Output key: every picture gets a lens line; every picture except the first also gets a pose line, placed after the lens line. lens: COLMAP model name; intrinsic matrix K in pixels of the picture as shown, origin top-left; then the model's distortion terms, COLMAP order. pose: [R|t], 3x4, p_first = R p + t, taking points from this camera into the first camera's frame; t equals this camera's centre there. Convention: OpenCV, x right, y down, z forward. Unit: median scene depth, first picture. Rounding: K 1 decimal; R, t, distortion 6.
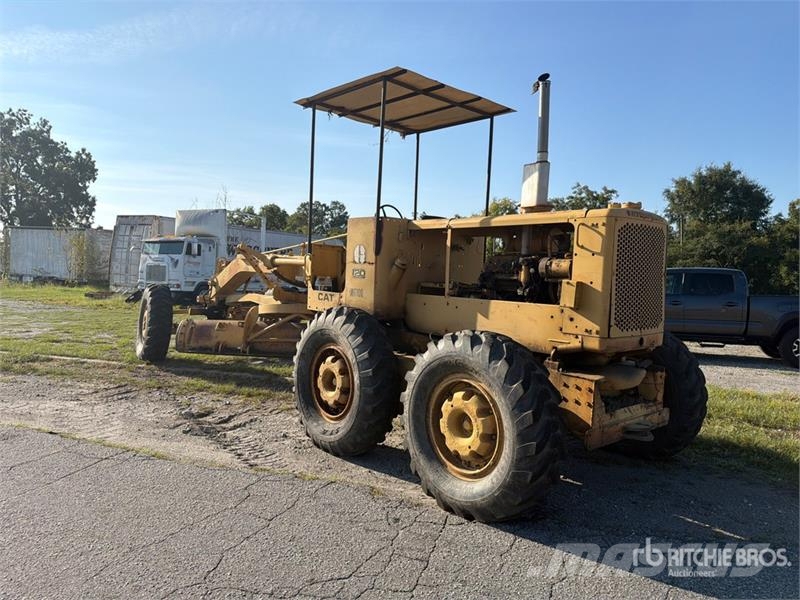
lens RADIAL K [[558.7, 0, 400.0], [0, 558.7, 300.0], [0, 0, 1]] dist [0.115561, -0.180055]
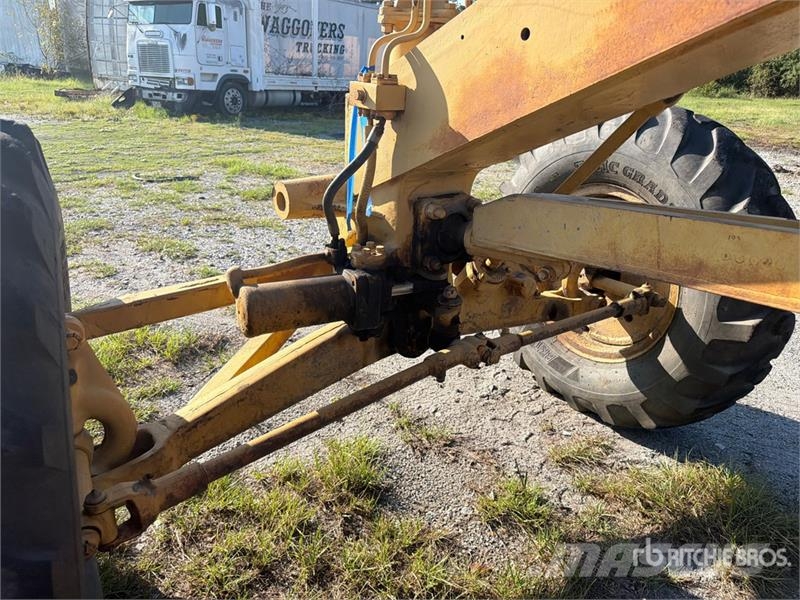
lens RADIAL K [[568.1, 0, 403.4], [0, 568.1, 296.0], [0, 0, 1]] dist [0.032868, -0.045759]
pose [[0.998892, 0.028490, -0.037465, -0.508208], [-0.014577, 0.944120, 0.329281, -0.047221], [0.044753, -0.328370, 0.943489, 1.351906]]
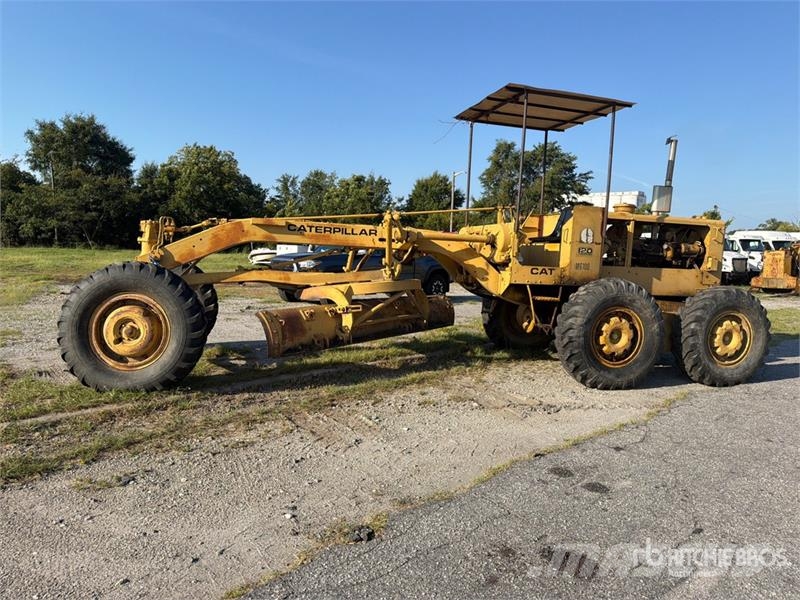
lens RADIAL K [[558.7, 0, 400.0], [0, 558.7, 300.0], [0, 0, 1]] dist [0.115561, -0.180055]
pose [[0.413622, -0.097644, 0.905198, -1.255139], [0.015873, 0.994855, 0.100062, -0.064656], [-0.910310, -0.027019, 0.413043, 0.765114]]
